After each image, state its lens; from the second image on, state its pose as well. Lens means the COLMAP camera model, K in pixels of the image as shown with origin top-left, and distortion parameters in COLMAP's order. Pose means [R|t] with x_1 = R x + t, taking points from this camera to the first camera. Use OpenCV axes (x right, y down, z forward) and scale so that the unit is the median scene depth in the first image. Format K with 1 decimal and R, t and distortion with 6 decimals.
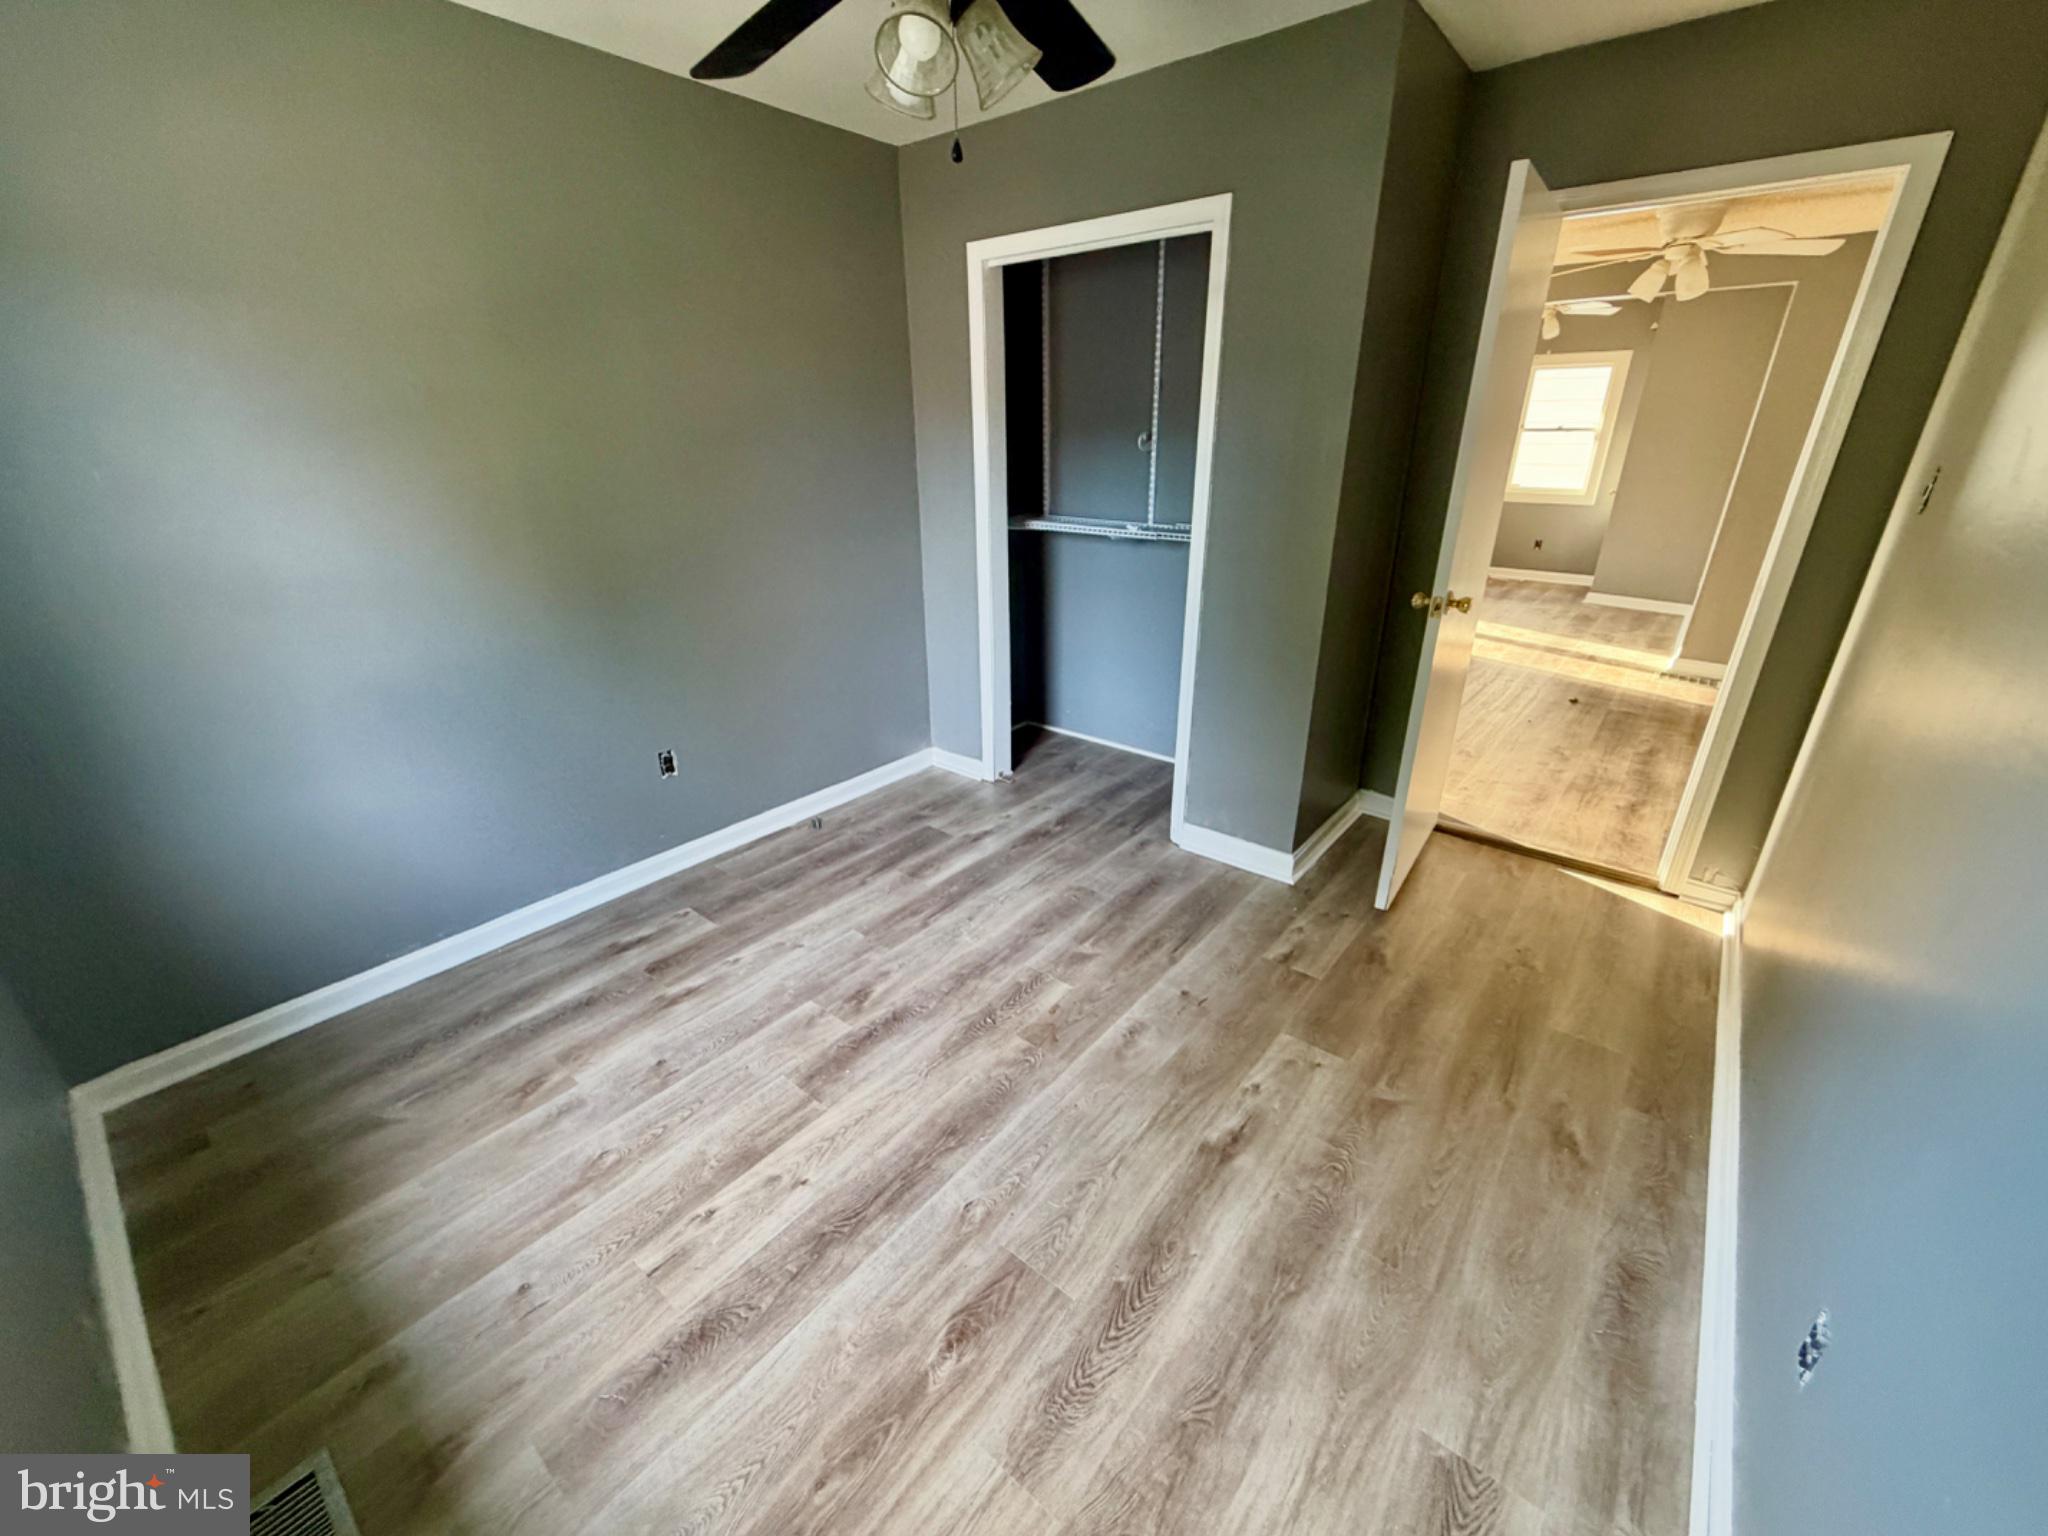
lens RADIAL K [[811.6, 0, 1036.4], [0, 811.6, 755.1], [0, 0, 1]] dist [0.000232, -0.007417]
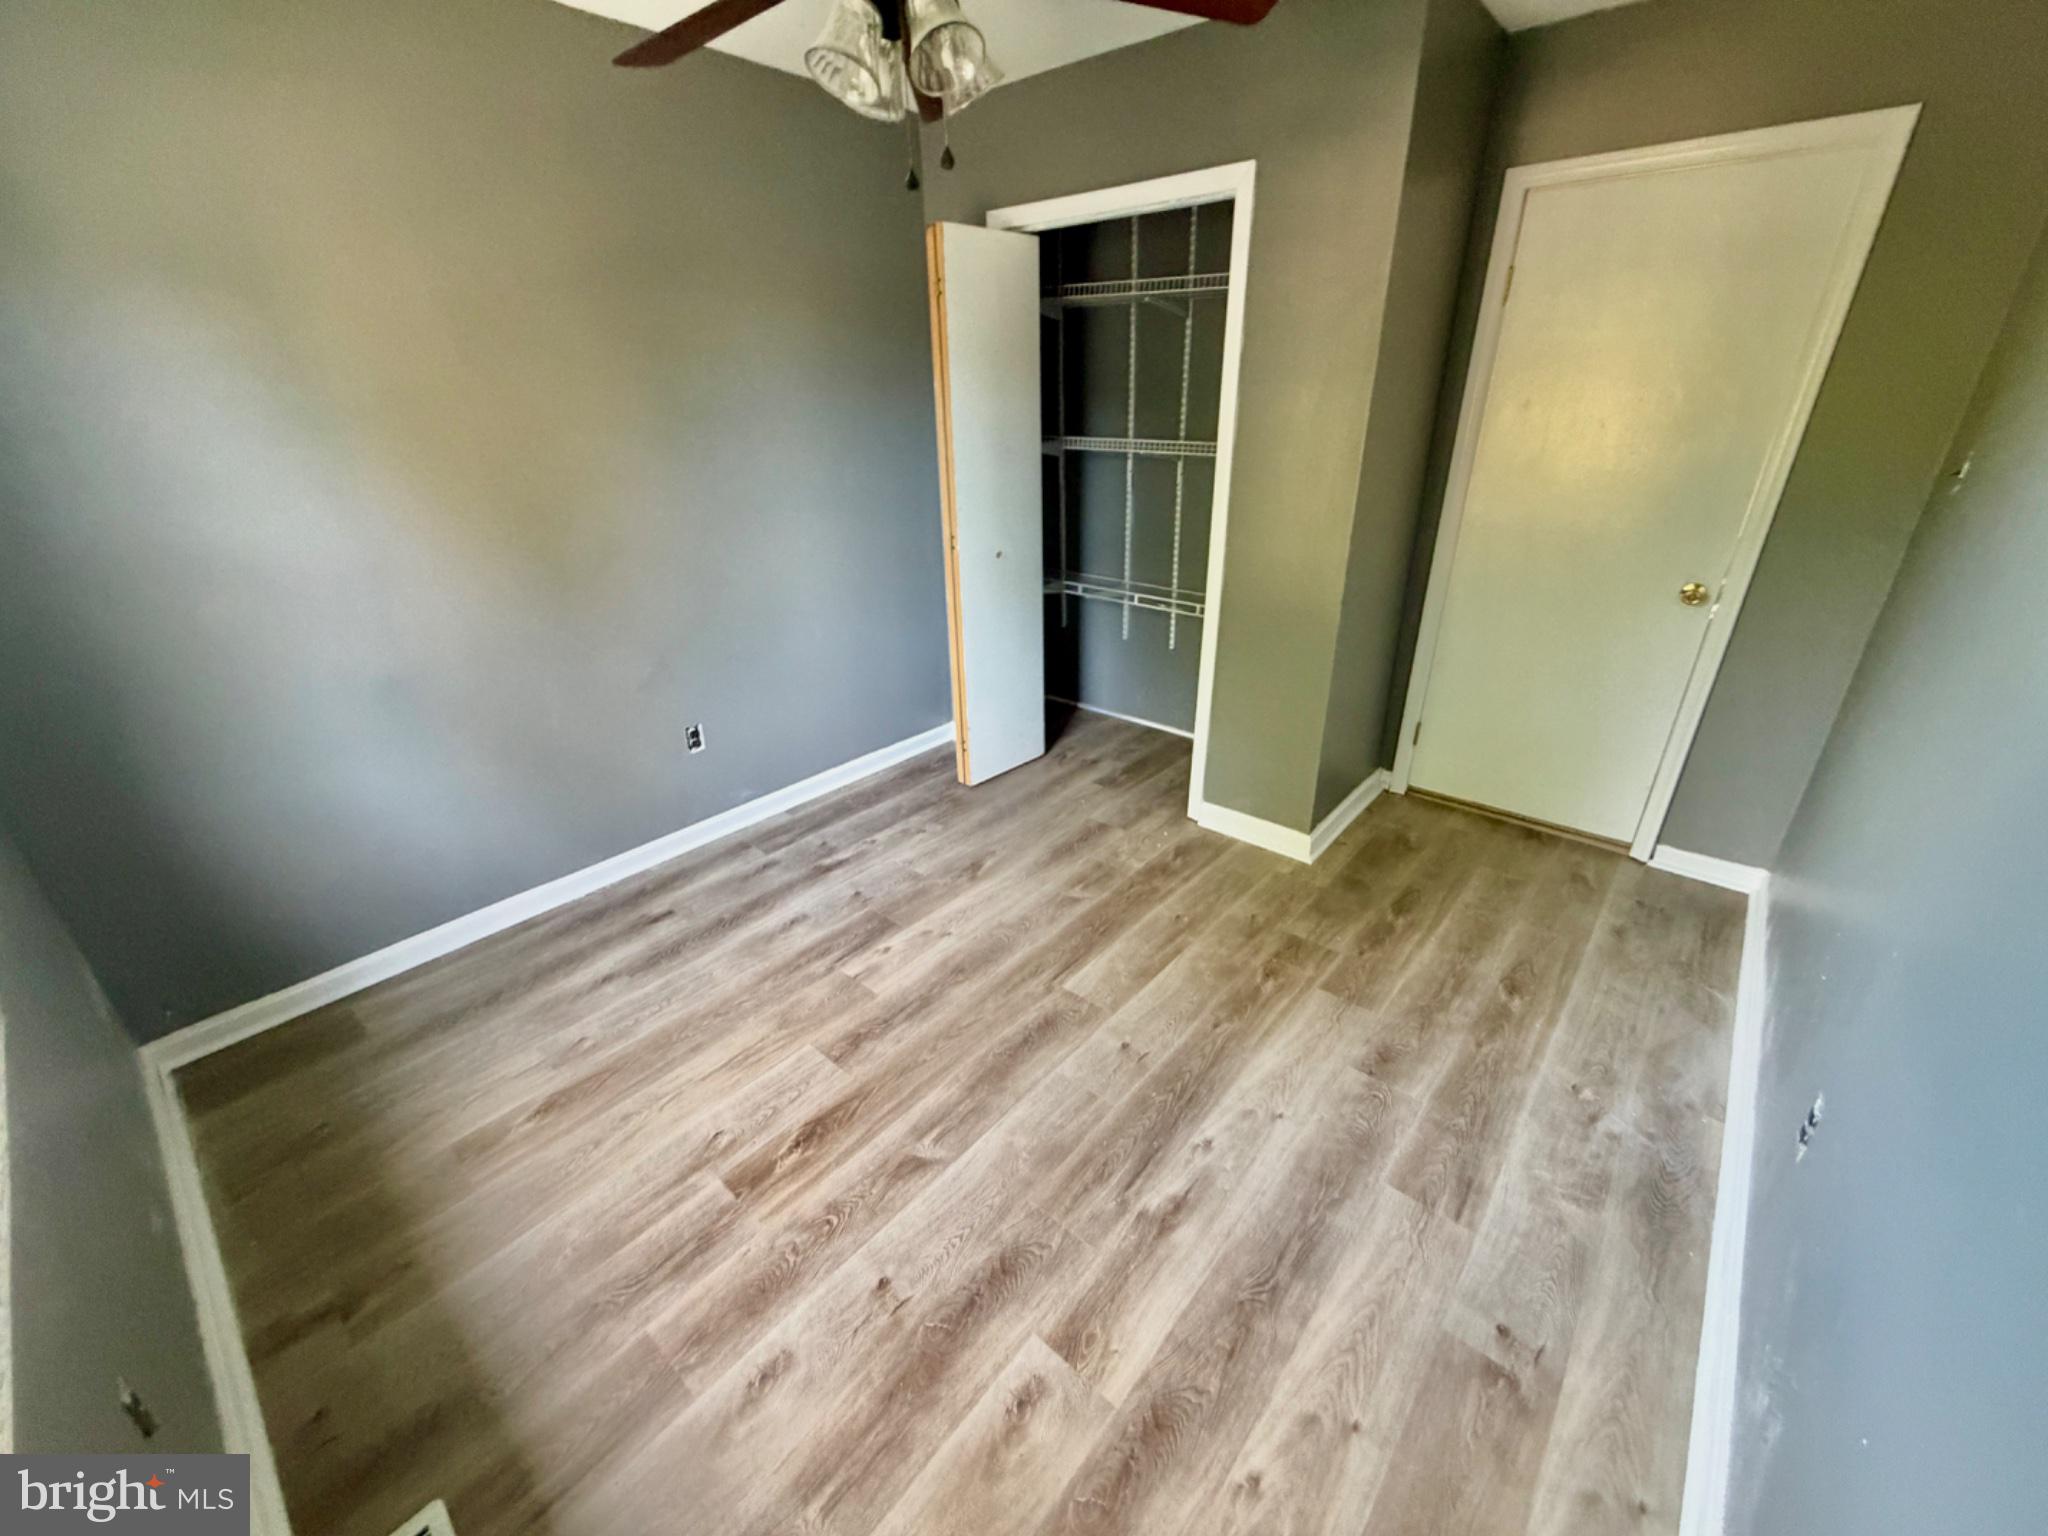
lens RADIAL K [[819.5, 0, 1024.0], [0, 819.5, 768.0], [0, 0, 1]] dist [-0.028794, -0.000023]
pose [[0.999465, 0.003538, -0.032527, -0.073064], [-0.002129, 0.999062, 0.043249, 0.031974], [0.032650, -0.043156, 0.998535, -0.082910]]
